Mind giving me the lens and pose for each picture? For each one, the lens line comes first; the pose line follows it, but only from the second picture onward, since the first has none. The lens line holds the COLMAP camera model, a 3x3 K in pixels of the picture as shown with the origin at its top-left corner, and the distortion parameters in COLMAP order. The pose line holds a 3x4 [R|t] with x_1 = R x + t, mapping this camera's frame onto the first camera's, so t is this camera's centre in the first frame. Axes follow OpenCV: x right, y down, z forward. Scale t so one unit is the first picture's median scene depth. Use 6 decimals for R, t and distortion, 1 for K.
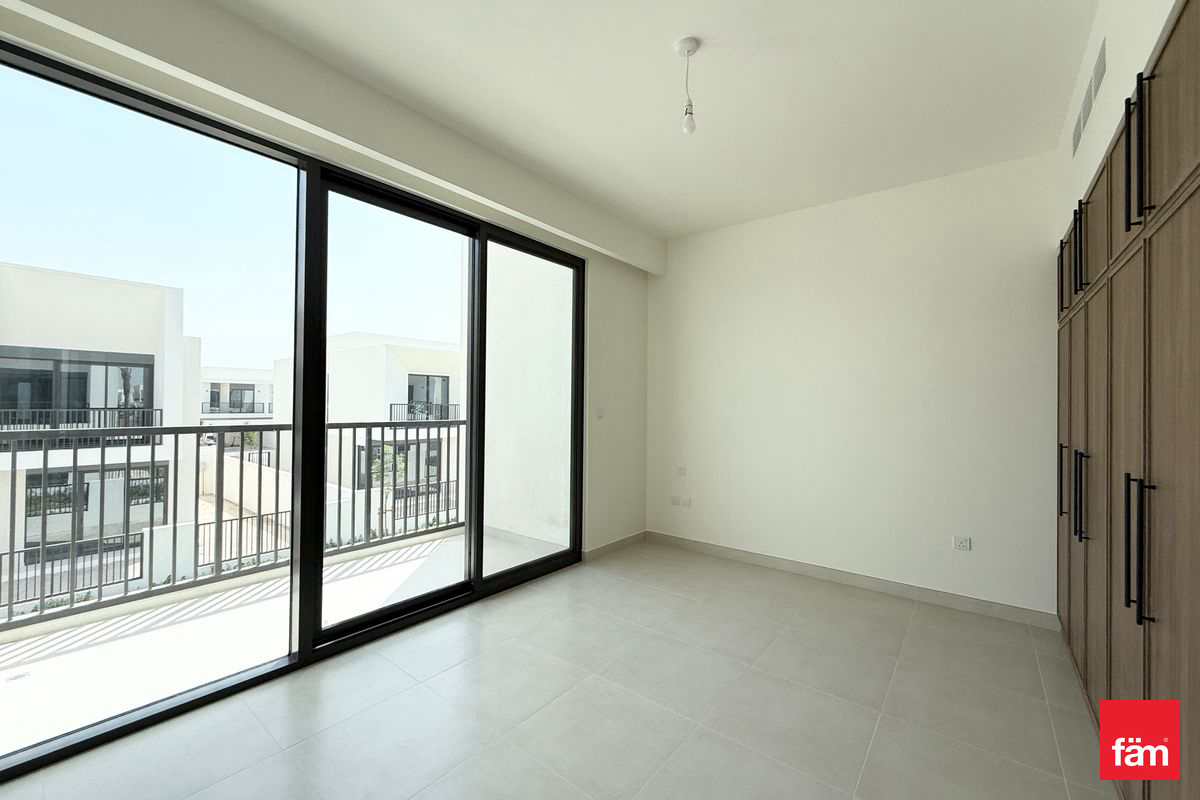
lens RADIAL K [[472.7, 0, 600.0], [0, 472.7, 400.0], [0, 0, 1]] dist [0.001441, 0.000503]
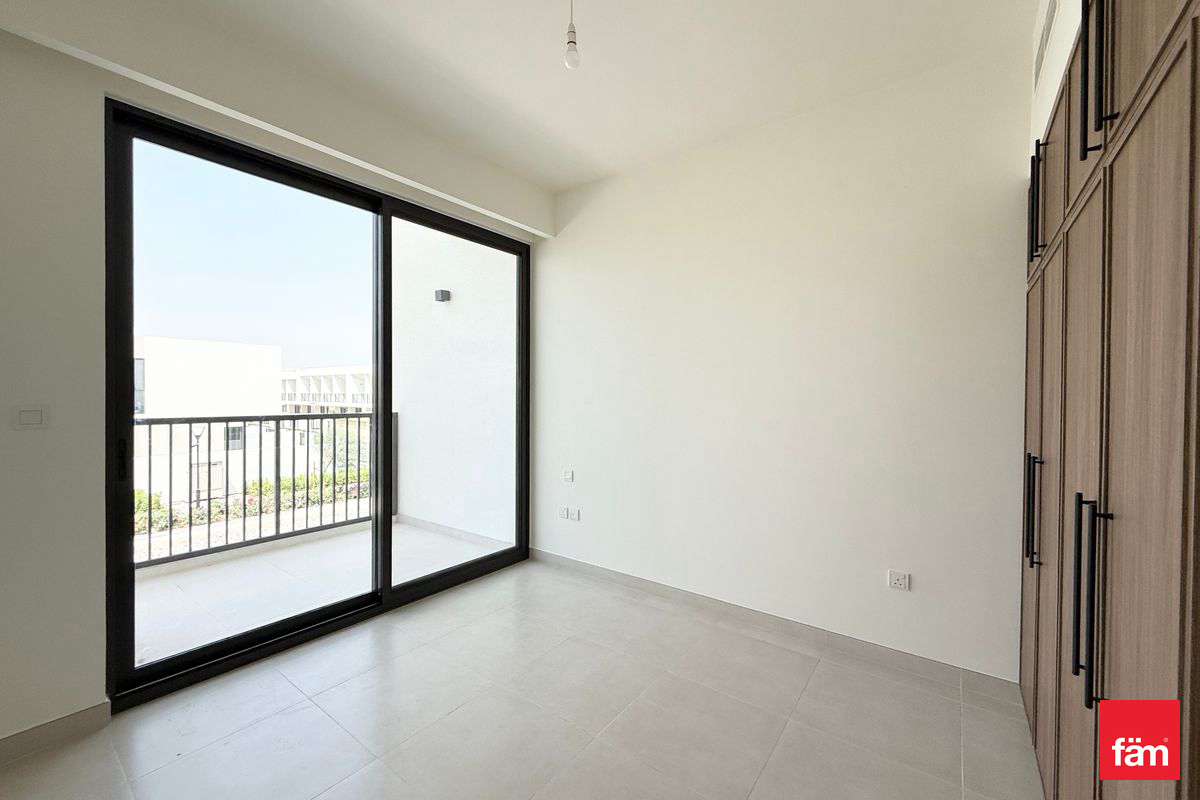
lens RADIAL K [[425.4, 0, 624.3], [0, 425.4, 398.4], [0, 0, 1]] dist [0.088152, -0.036859]
pose [[0.999999, 0.000054, 0.001303, 0.254531], [-0.000073, 0.999892, 0.014671, -0.000831], [-0.001302, -0.014671, 0.999892, 0.193271]]
